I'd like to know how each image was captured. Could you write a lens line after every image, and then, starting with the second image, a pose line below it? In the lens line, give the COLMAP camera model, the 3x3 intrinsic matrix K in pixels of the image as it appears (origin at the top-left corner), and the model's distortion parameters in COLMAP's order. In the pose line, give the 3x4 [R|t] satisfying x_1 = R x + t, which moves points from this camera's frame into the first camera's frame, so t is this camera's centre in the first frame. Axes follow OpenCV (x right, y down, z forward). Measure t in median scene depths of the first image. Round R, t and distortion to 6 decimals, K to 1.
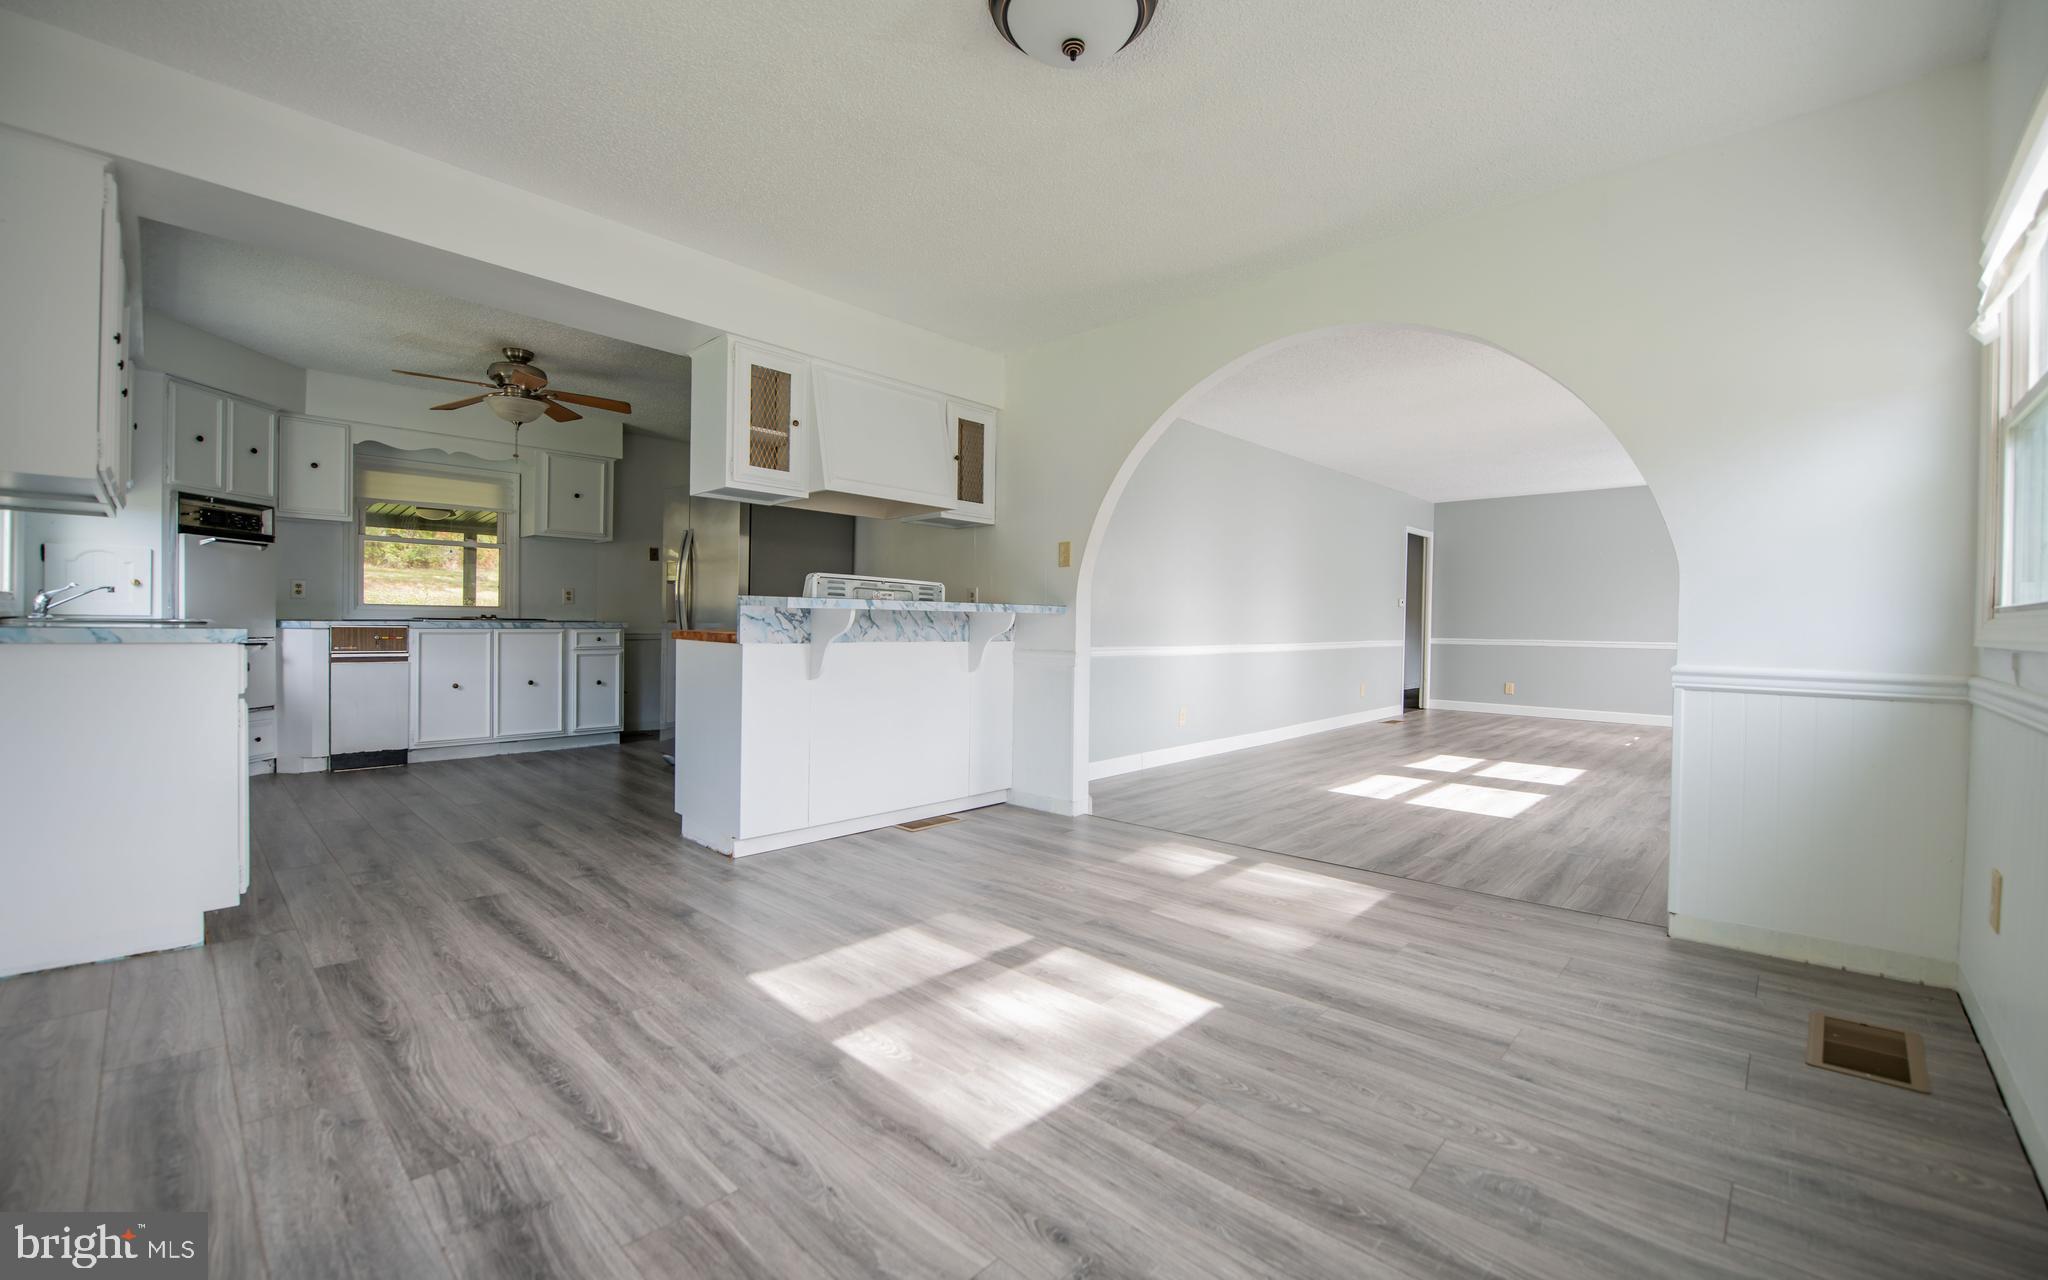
lens RADIAL K [[833.7, 0, 1037.0], [0, 833.7, 632.8], [0, 0, 1]] dist [-0.024822, -0.000948]
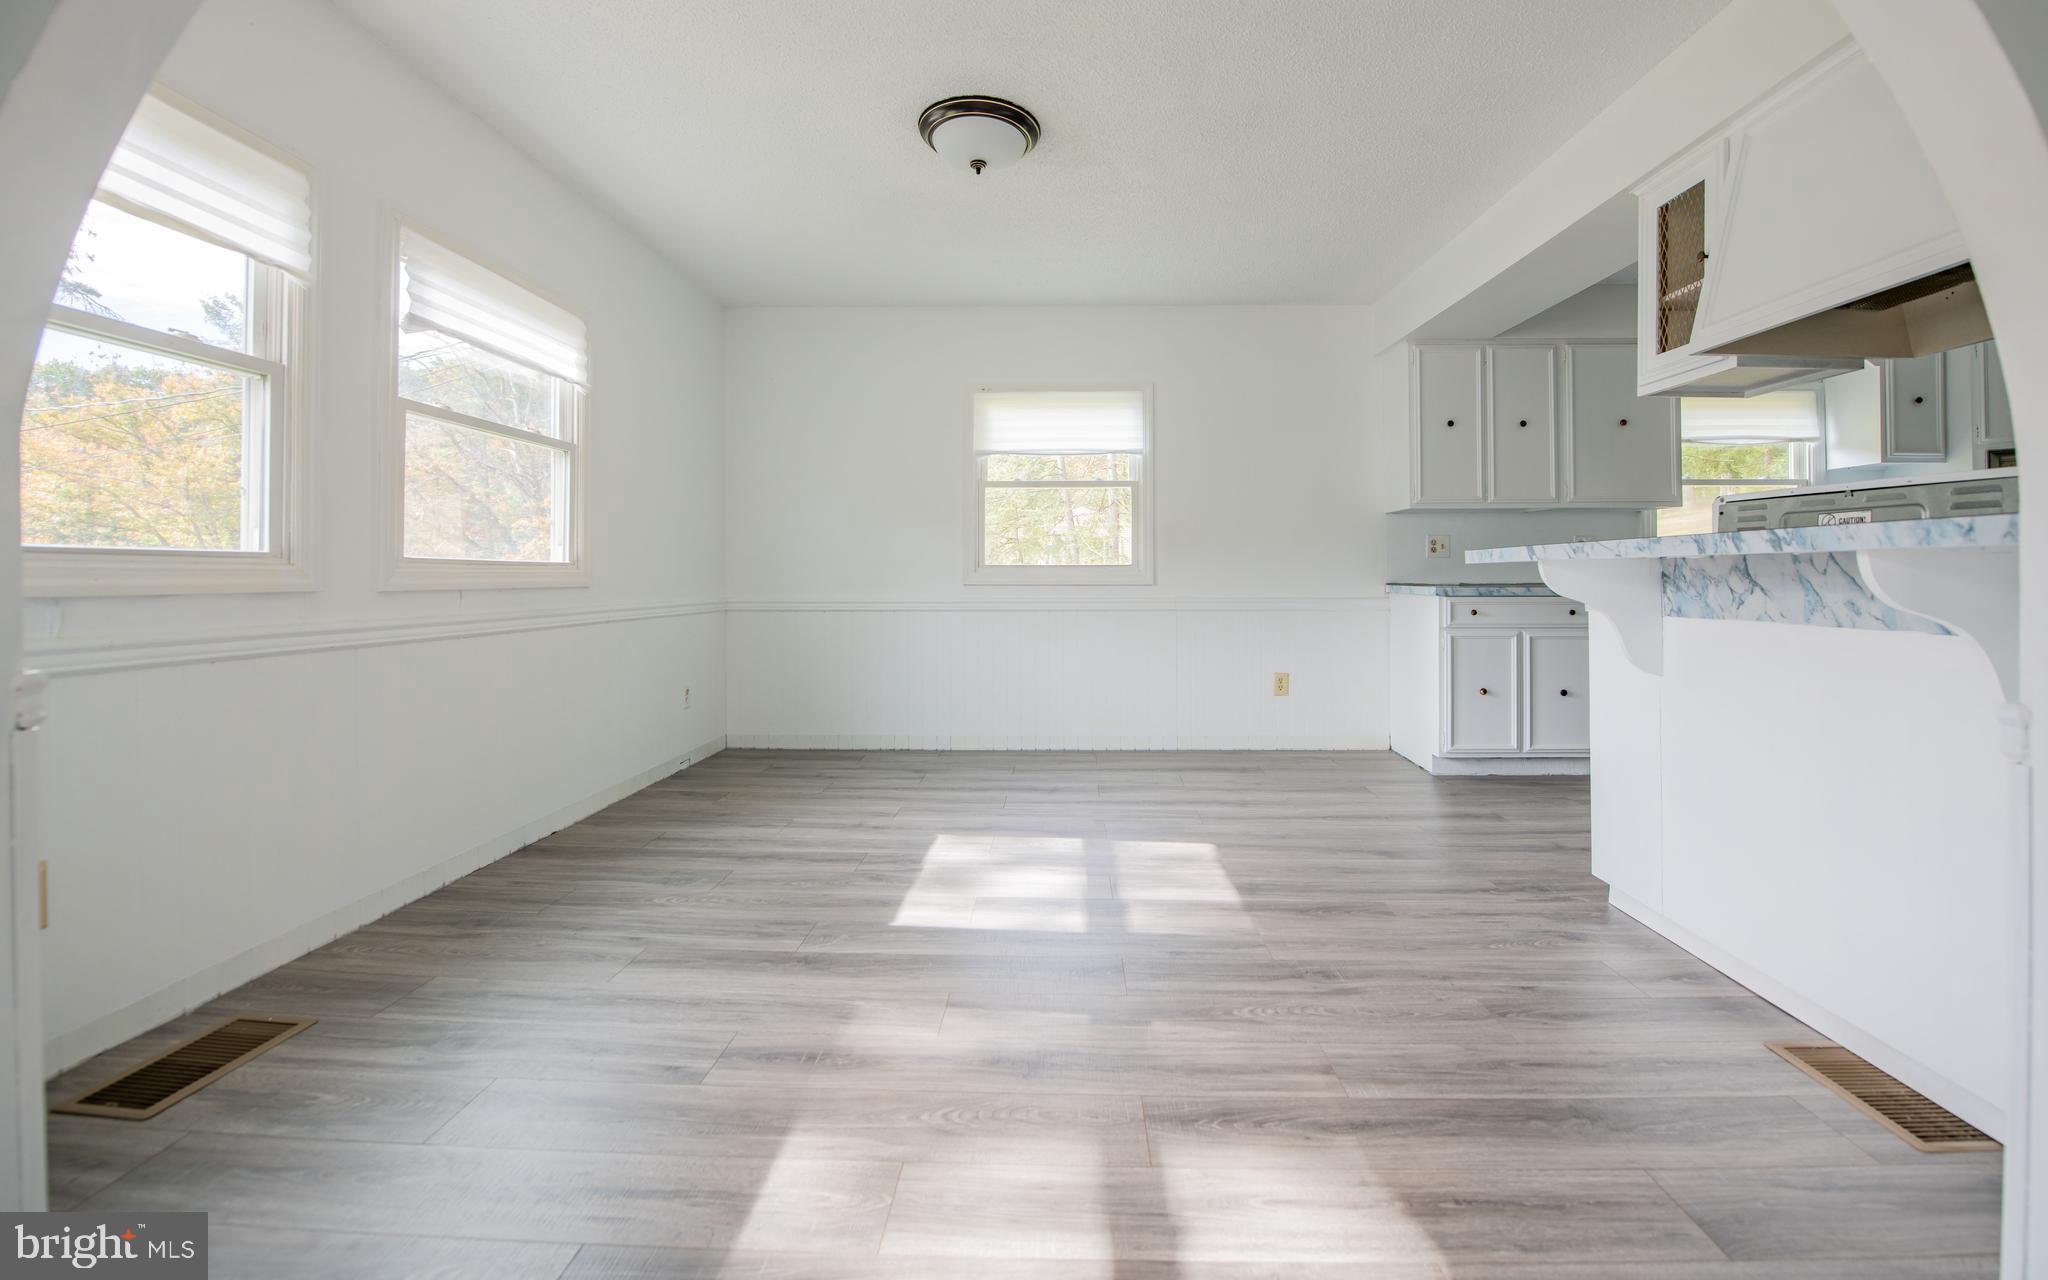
lens RADIAL K [[833.7, 0, 1049.7], [0, 833.7, 576.8], [0, 0, 1]] dist [-0.024822, -0.000948]
pose [[-0.744732, -0.013037, -0.667236, 0.345449], [-0.016446, 0.999864, -0.001180, -0.006226], [0.667161, 0.010095, -0.744845, 0.839259]]
